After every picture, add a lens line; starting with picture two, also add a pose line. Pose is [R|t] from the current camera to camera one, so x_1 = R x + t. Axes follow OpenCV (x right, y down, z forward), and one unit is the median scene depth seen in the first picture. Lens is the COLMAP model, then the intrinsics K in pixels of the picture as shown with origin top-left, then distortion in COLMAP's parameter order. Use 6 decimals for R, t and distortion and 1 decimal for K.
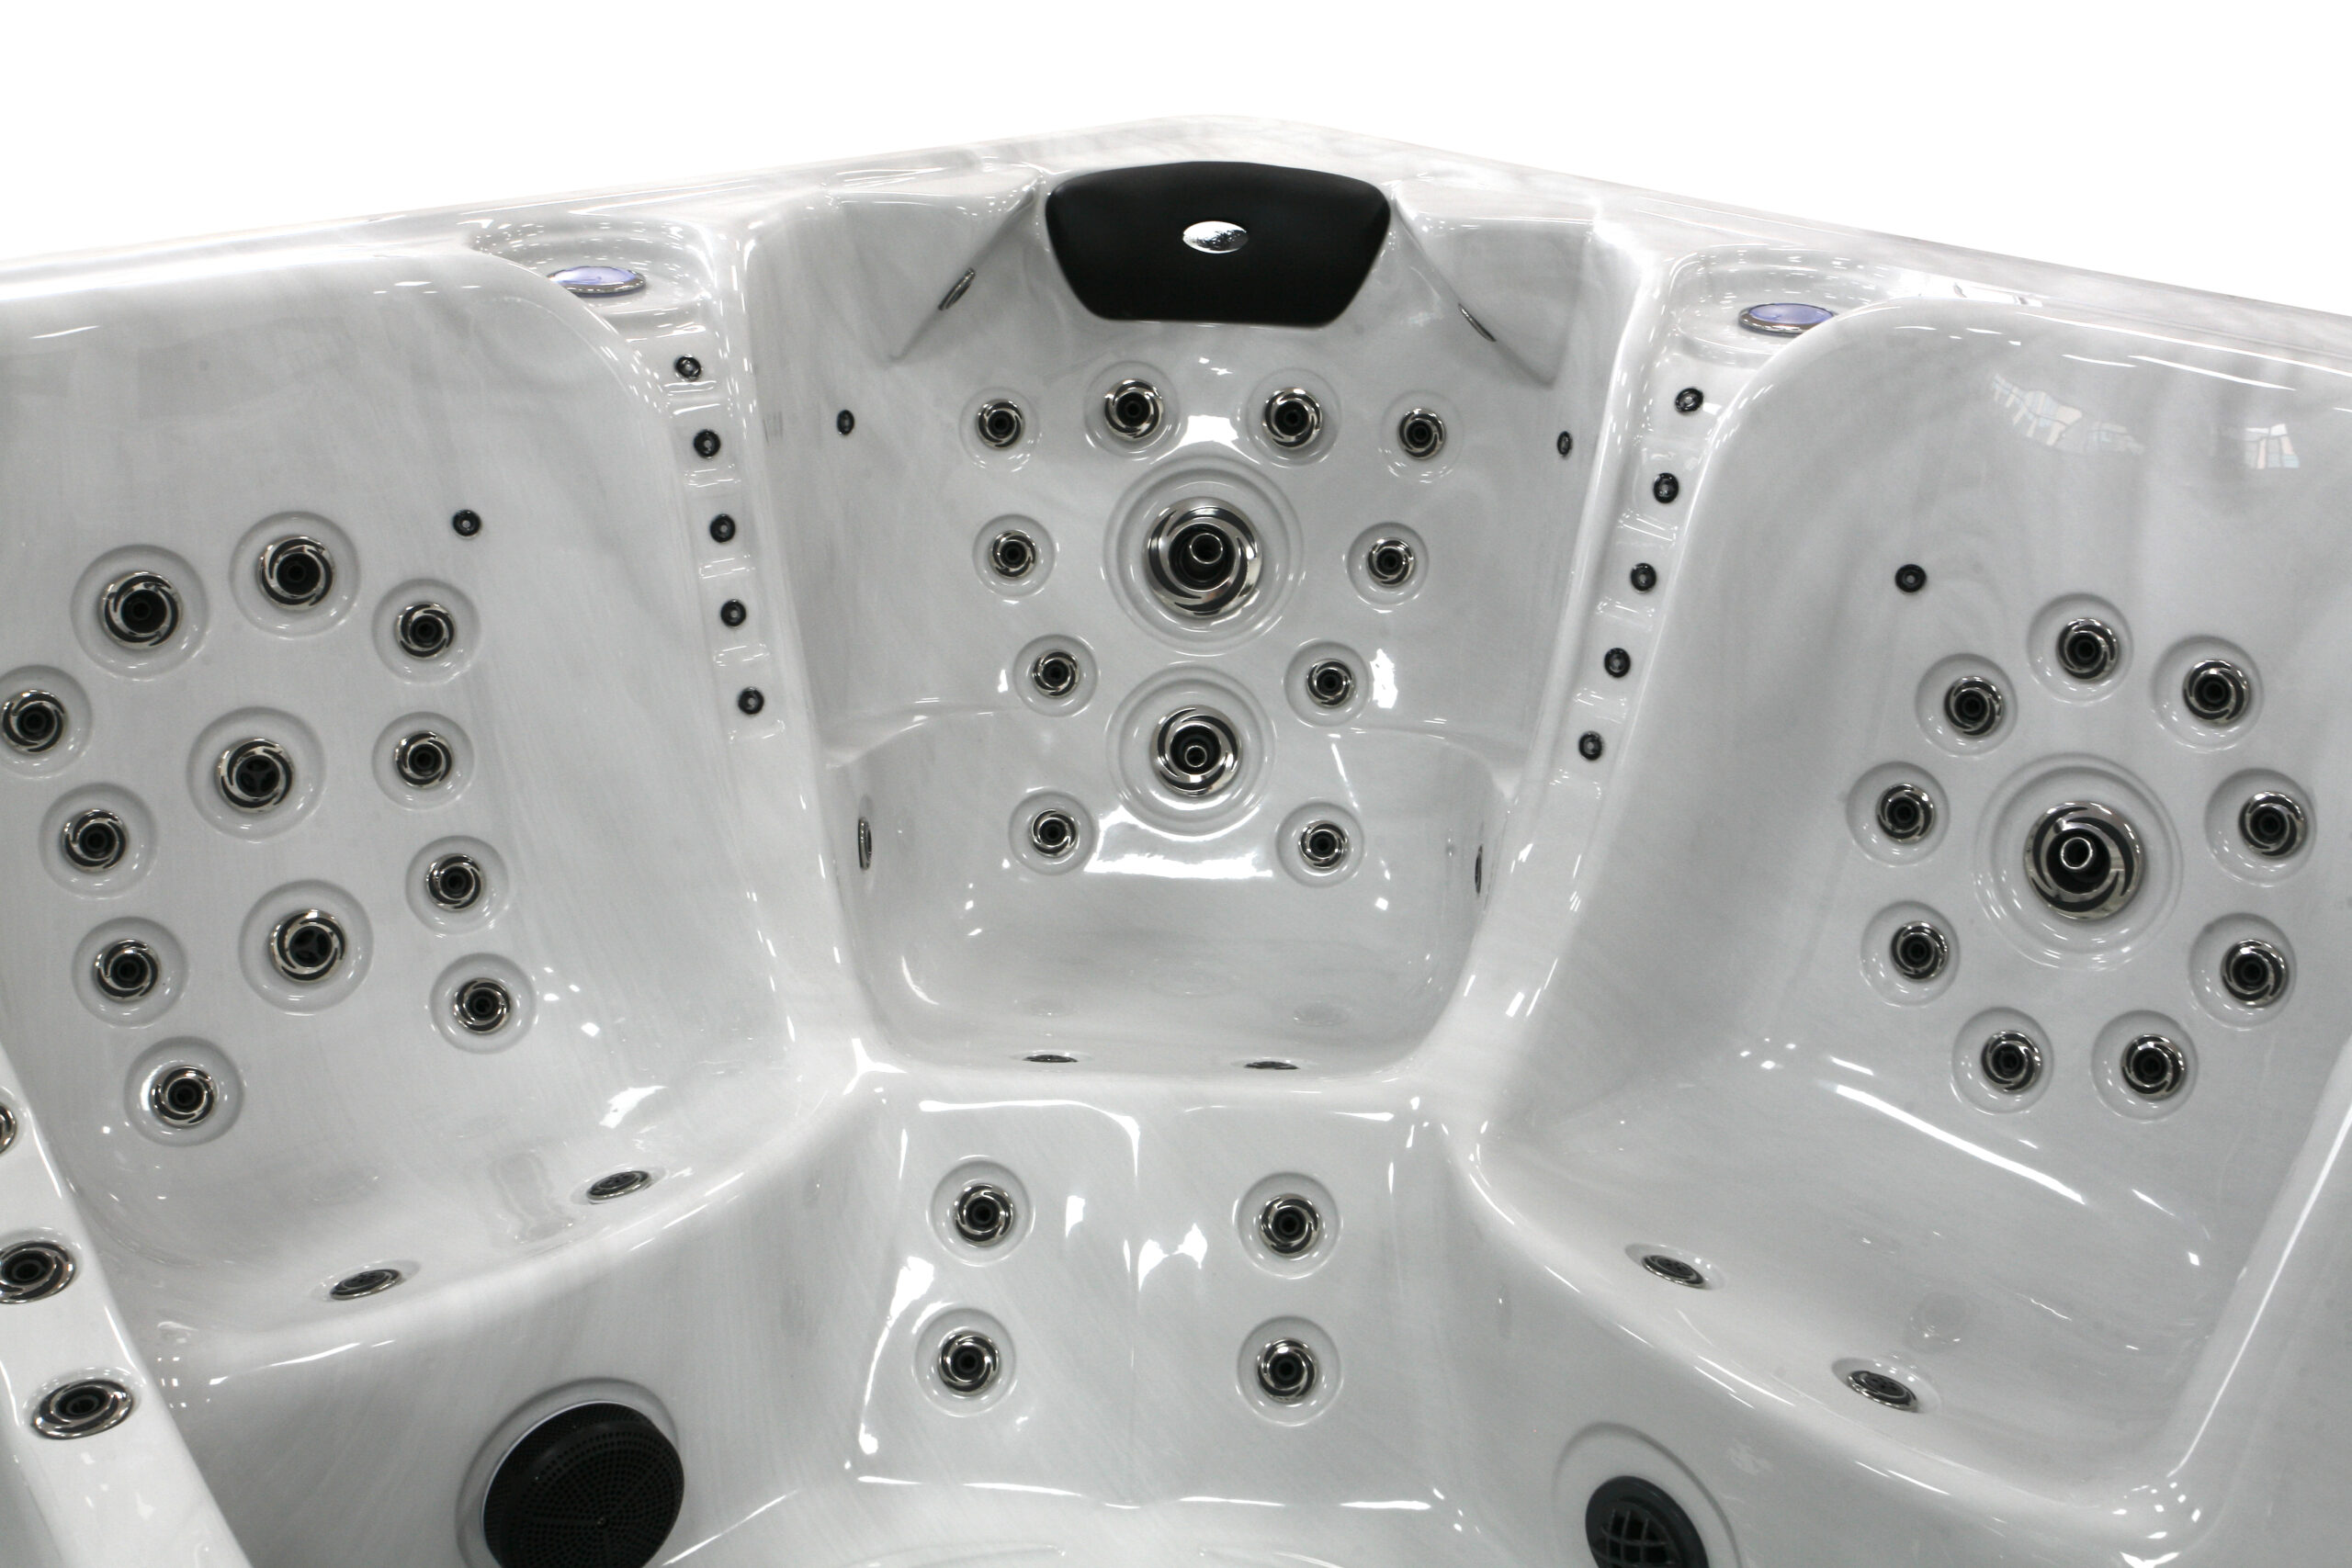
lens RADIAL K [[2388.4, 0, 1176.0], [0, 2388.4, 784.0], [0, 0, 1]] dist [0.015057, 0.021681]
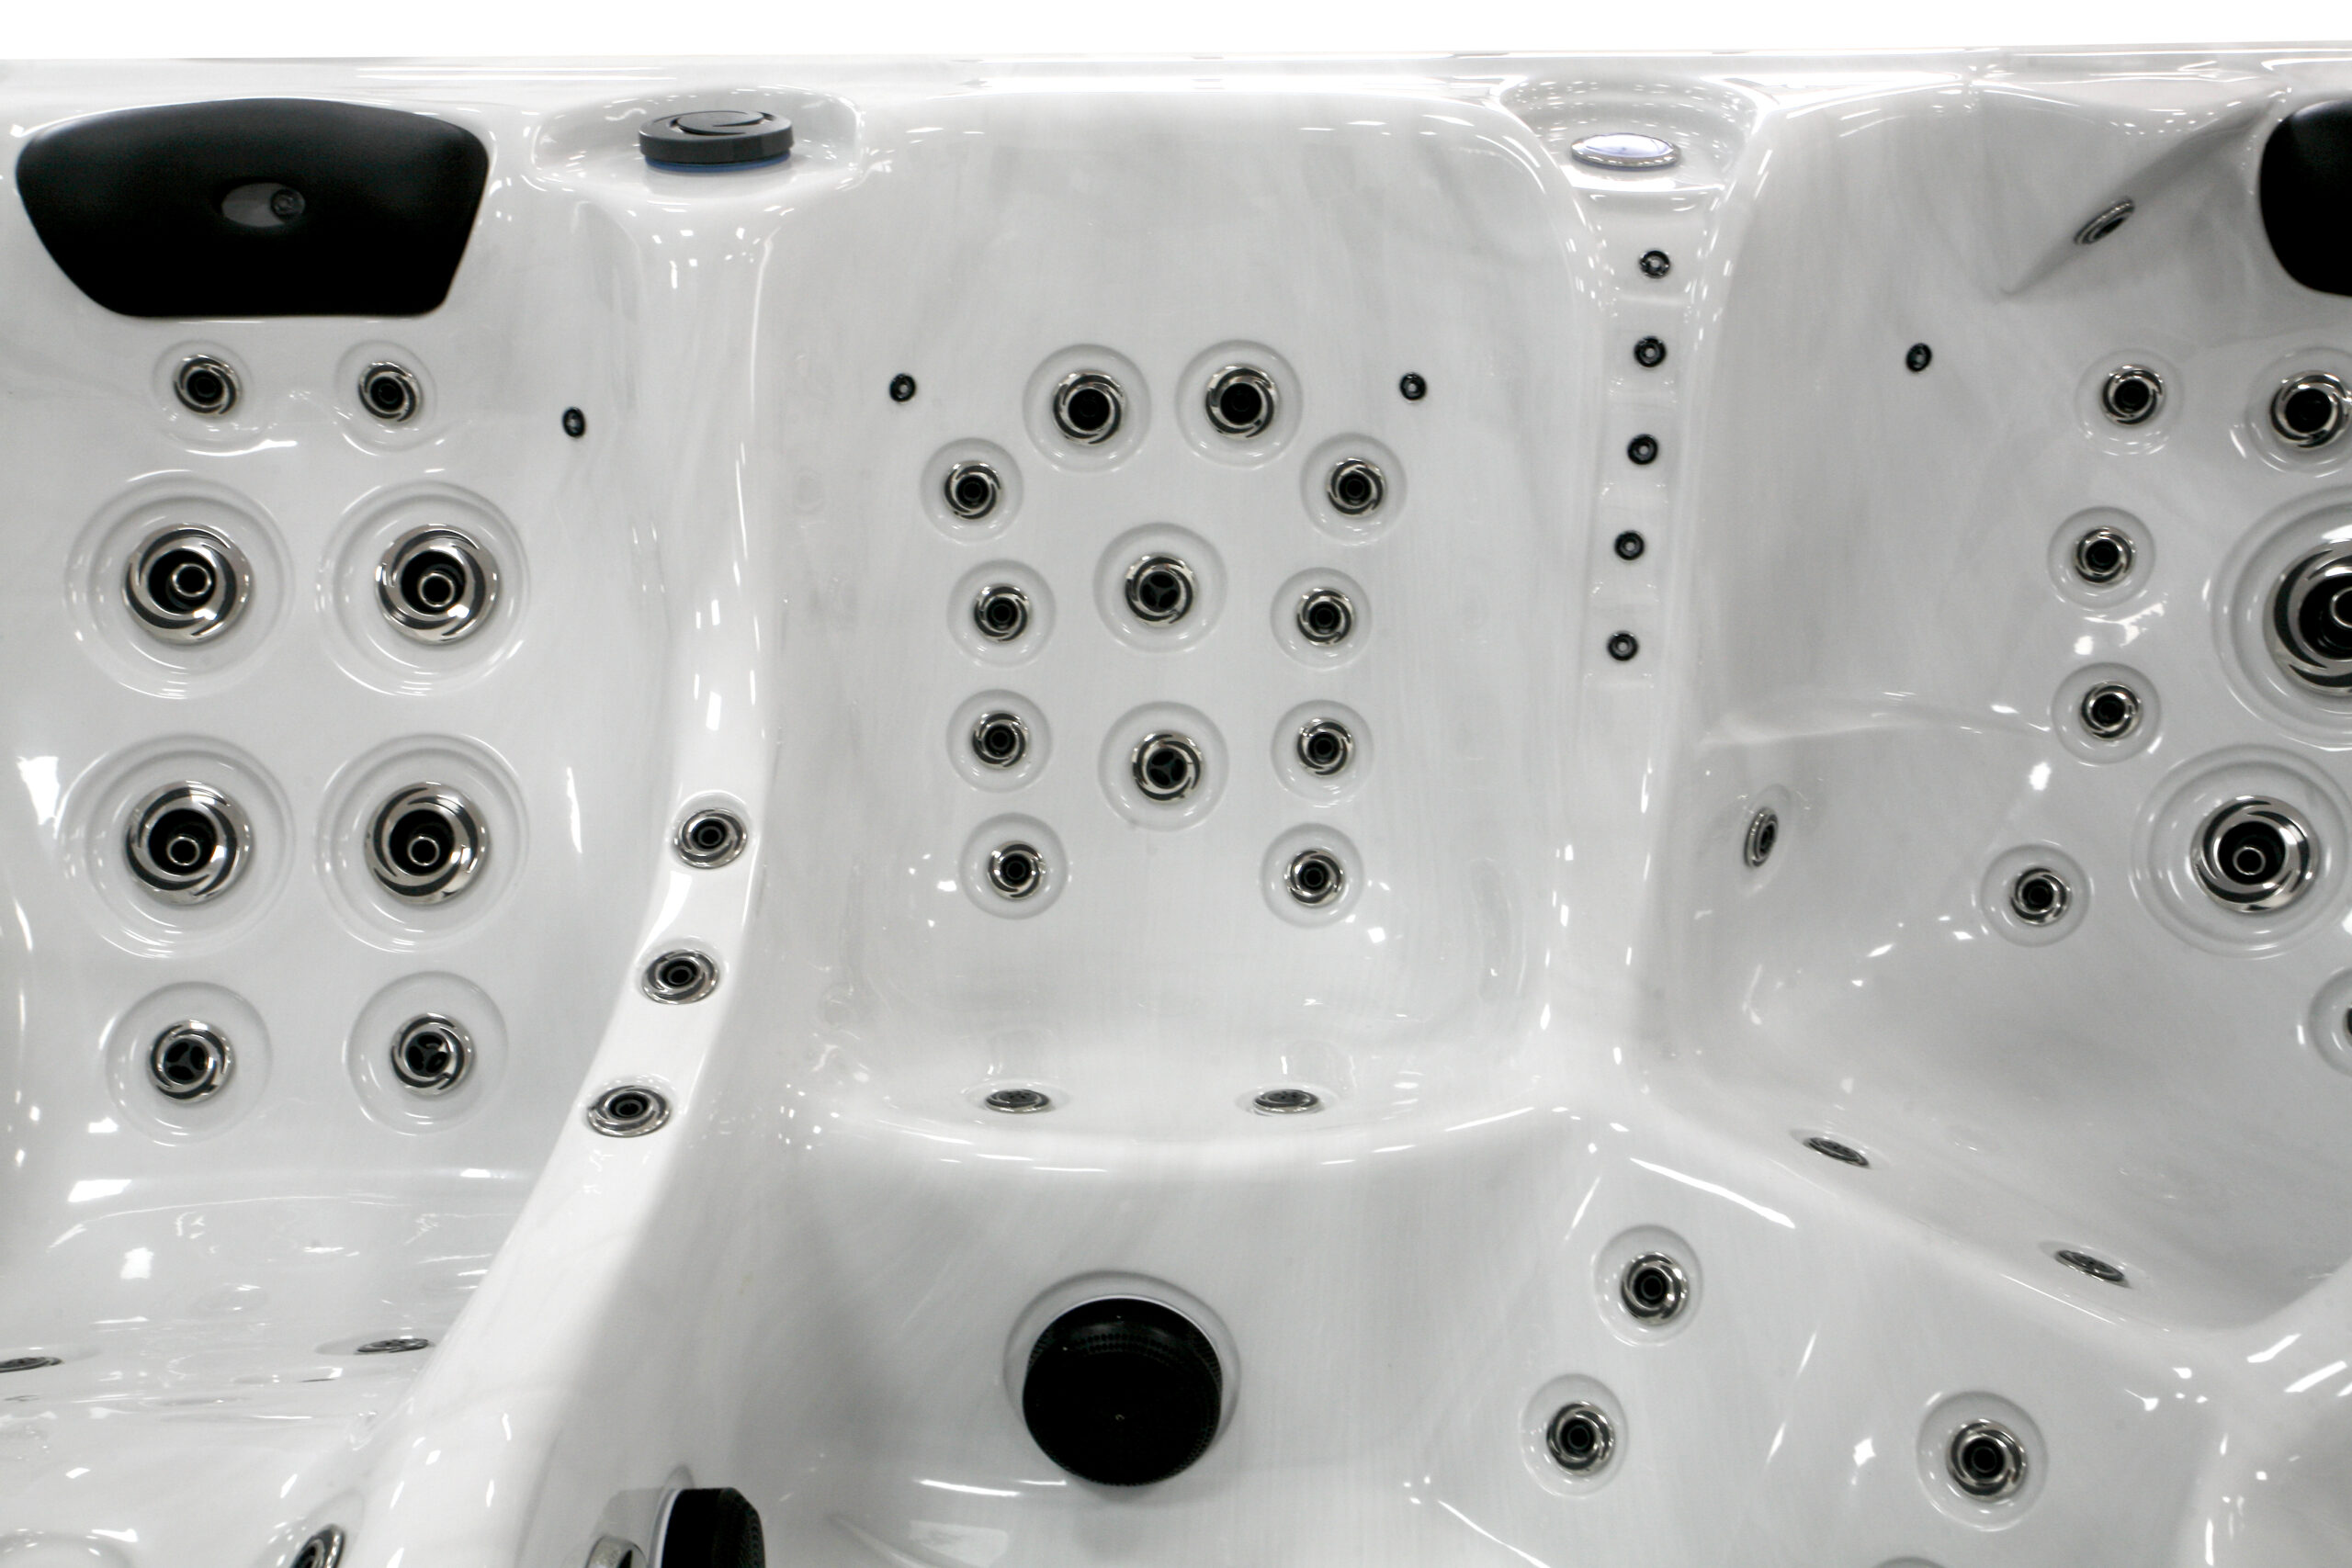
lens RADIAL K [[2474.9, 0, 1176.0], [0, 2474.9, 784.0], [0, 0, 1]] dist [-0.002209, 0.224951]
pose [[0.768709, 0.290198, -0.569974, 0.234357], [-0.255769, 0.956263, 0.141925, -0.073825], [0.586232, 0.036682, 0.809312, 0.159138]]
